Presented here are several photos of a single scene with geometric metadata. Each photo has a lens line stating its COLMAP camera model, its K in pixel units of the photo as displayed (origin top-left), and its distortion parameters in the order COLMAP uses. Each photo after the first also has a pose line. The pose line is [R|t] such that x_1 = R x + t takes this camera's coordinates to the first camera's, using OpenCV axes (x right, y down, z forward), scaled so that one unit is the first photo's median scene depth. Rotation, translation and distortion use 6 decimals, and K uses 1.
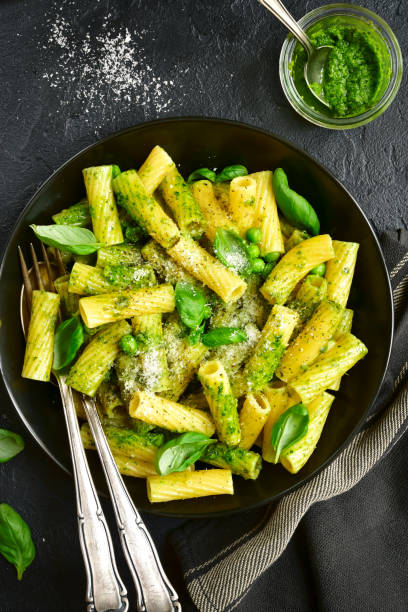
lens RADIAL K [[934.2, 0, 203.0], [0, 934.2, 306.8], [0, 0, 1]] dist [0.010339, 0.000000]
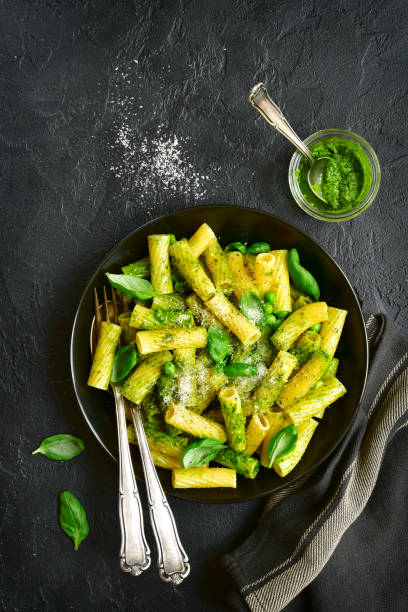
lens RADIAL K [[934.2, 0, 205.3], [0, 934.2, 305.4], [0, 0, 1]] dist [0.010339, 0.000000]
pose [[0.995144, 0.097853, -0.010635, -0.022815], [-0.097968, 0.995131, -0.010793, -0.041141], [0.009527, 0.011782, 0.999885, -0.343955]]
